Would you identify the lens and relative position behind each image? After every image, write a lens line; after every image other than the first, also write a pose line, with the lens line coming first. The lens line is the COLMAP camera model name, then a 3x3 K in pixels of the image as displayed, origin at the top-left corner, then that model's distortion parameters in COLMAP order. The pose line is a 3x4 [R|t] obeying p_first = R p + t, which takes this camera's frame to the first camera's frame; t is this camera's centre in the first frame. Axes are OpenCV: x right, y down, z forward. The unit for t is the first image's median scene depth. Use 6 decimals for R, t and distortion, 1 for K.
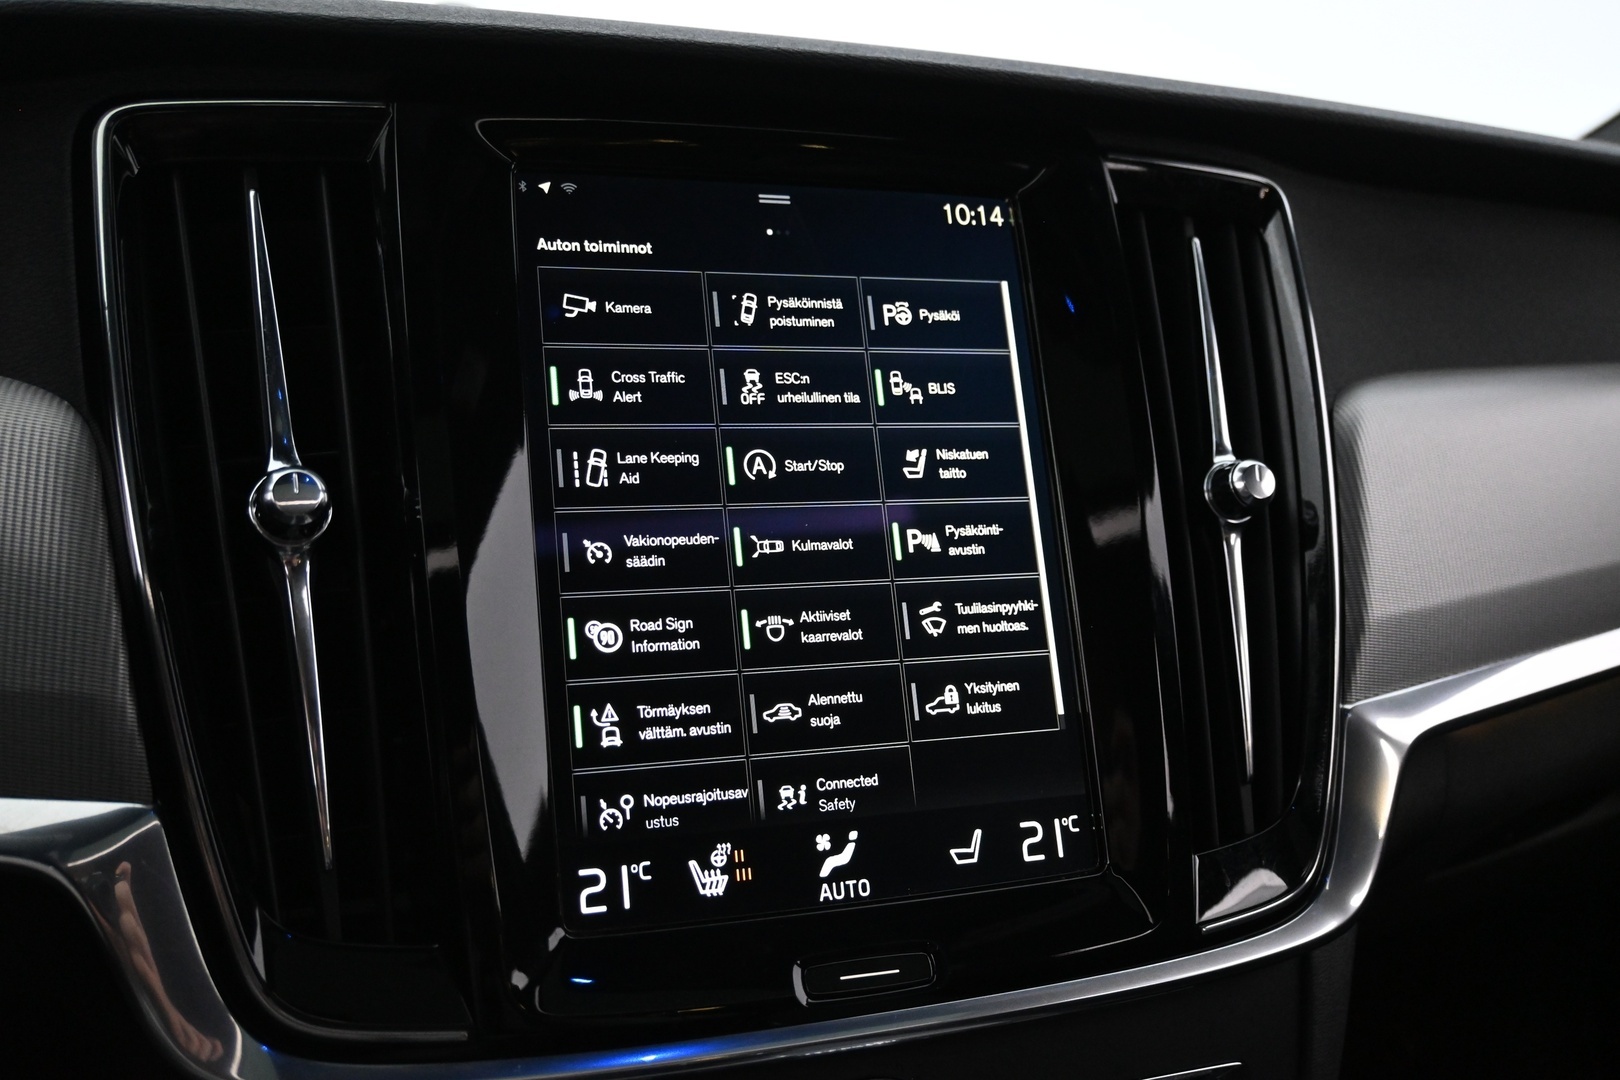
lens RADIAL K [[1467.6, 0, 812.4], [0, 1467.6, 540.1], [0, 0, 1]] dist [-0.001417, -0.018068]
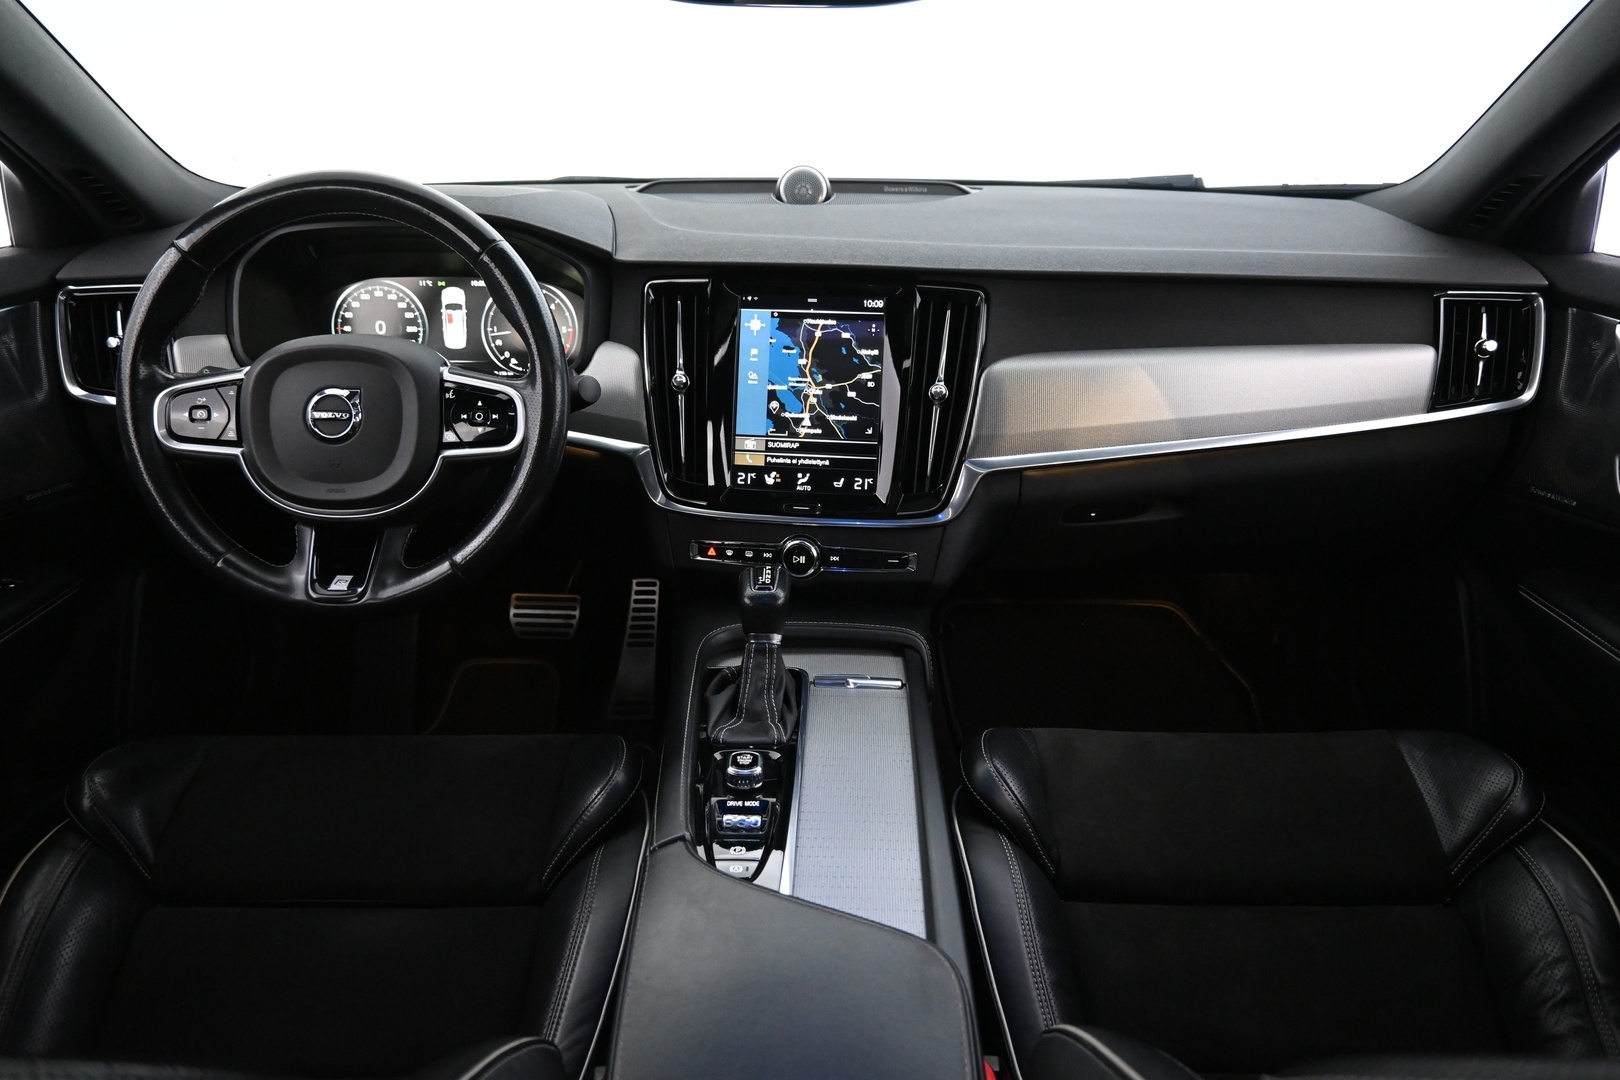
lens RADIAL K [[1084.5, 0, 814.2], [0, 1084.5, 540.3], [0, 0, 1]] dist [-0.008459, -0.009604]
pose [[0.892475, 0.164001, -0.420229, 1.299475], [-0.053207, 0.963339, 0.262959, -0.397086], [0.447948, -0.212325, 0.868482, -1.561349]]
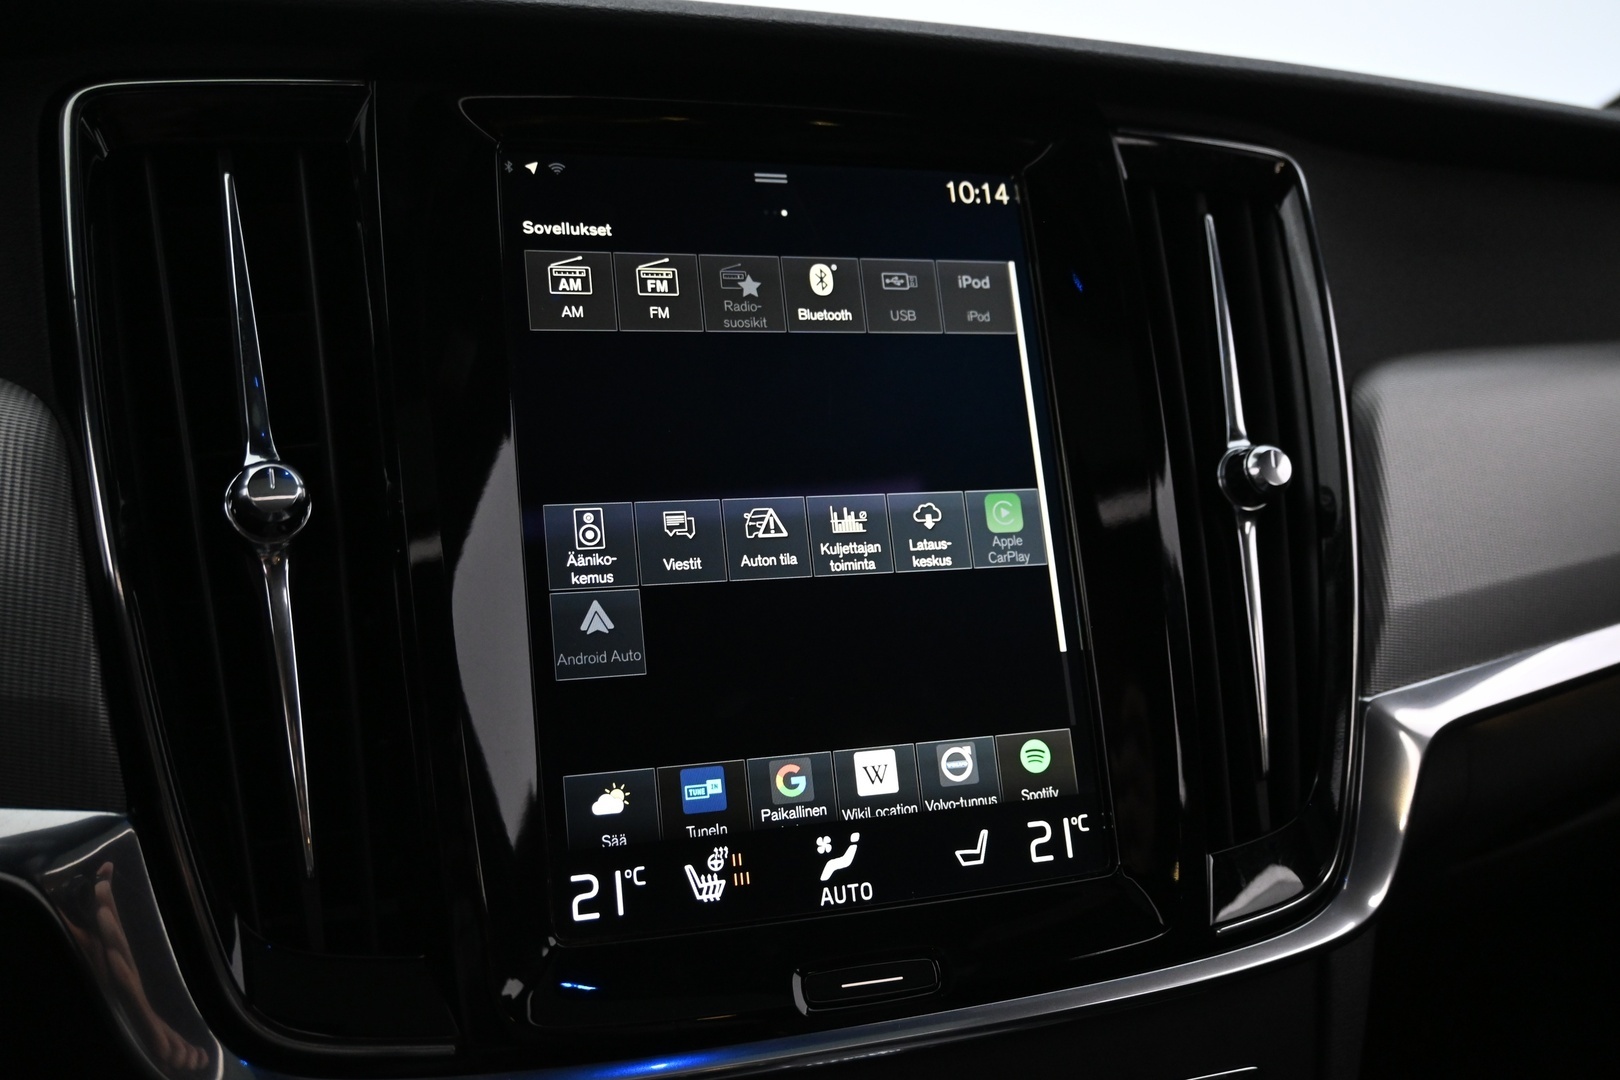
lens RADIAL K [[1467.6, 0, 811.1], [0, 1467.6, 535.9], [0, 0, 1]] dist [-0.001417, -0.018068]
pose [[0.999955, -0.005067, -0.008059, 0.007726], [0.005175, 0.999896, 0.013429, -0.010616], [0.007990, -0.013470, 0.999877, 0.035362]]
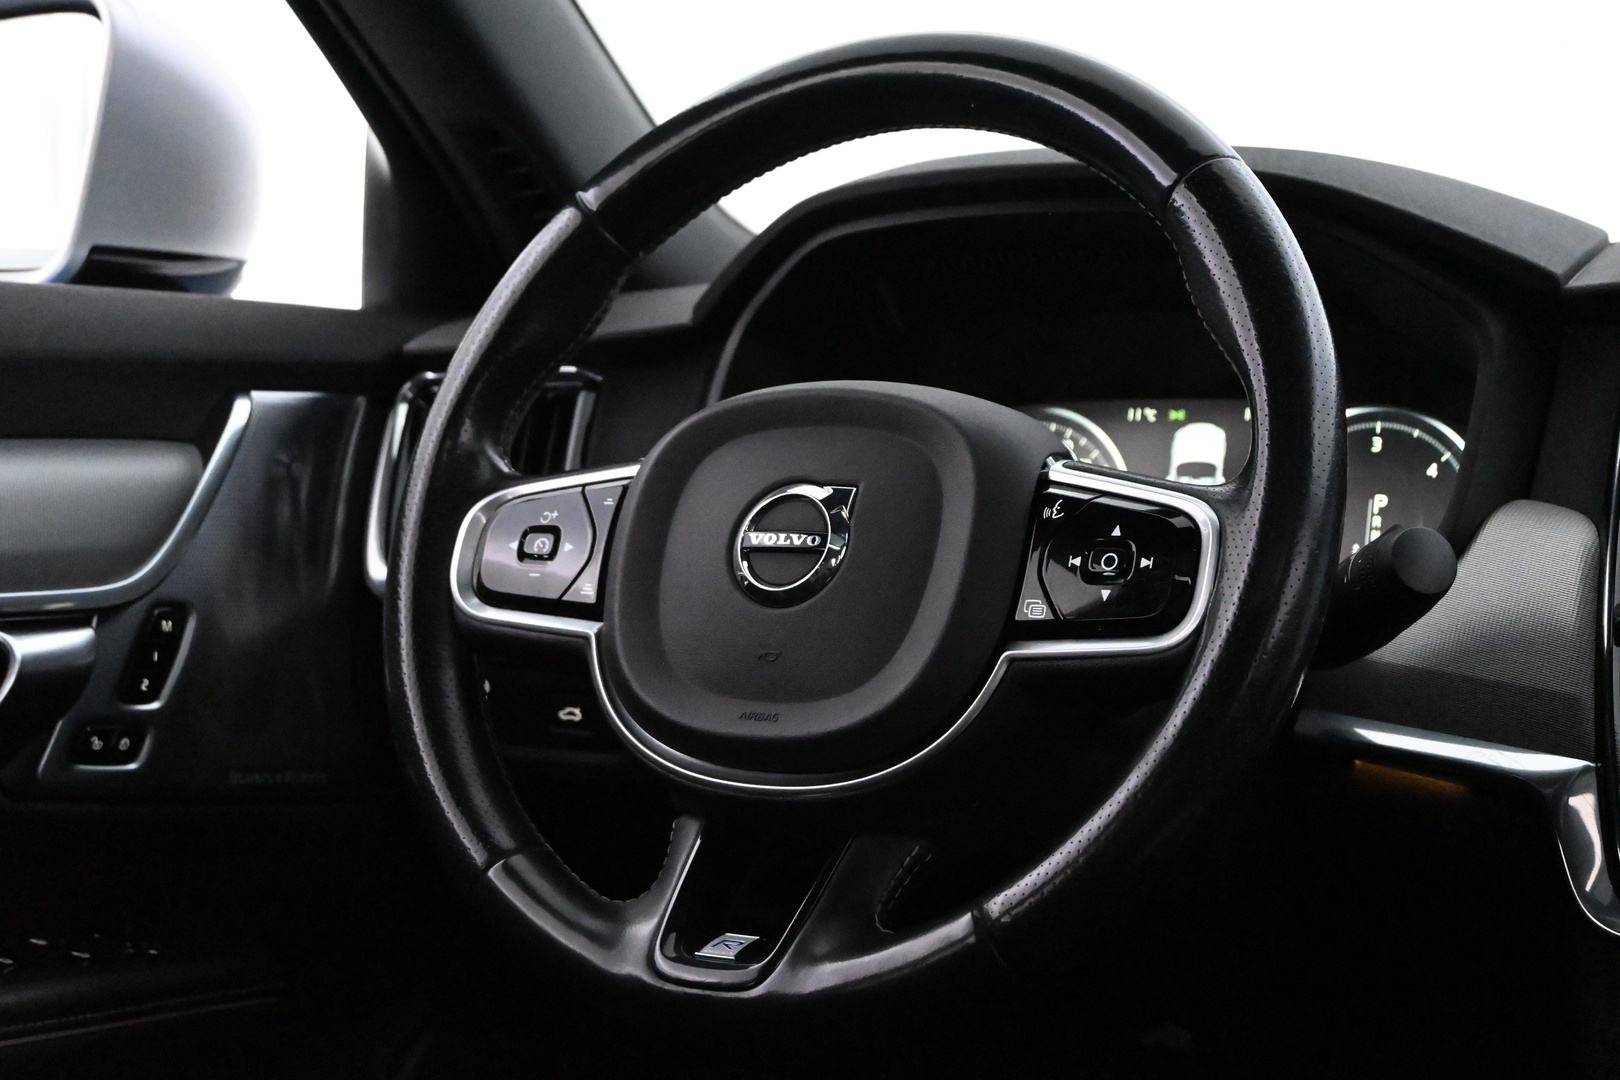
lens RADIAL K [[2928.7, 0, 819.6], [0, 2928.7, 544.6], [0, 0, 1]] dist [-0.003032, 0.000000]
pose [[0.520300, 0.010992, -0.853913, 1.645342], [-0.114009, 0.991860, -0.056700, 0.191446], [0.846339, 0.126855, 0.517318, -1.275129]]
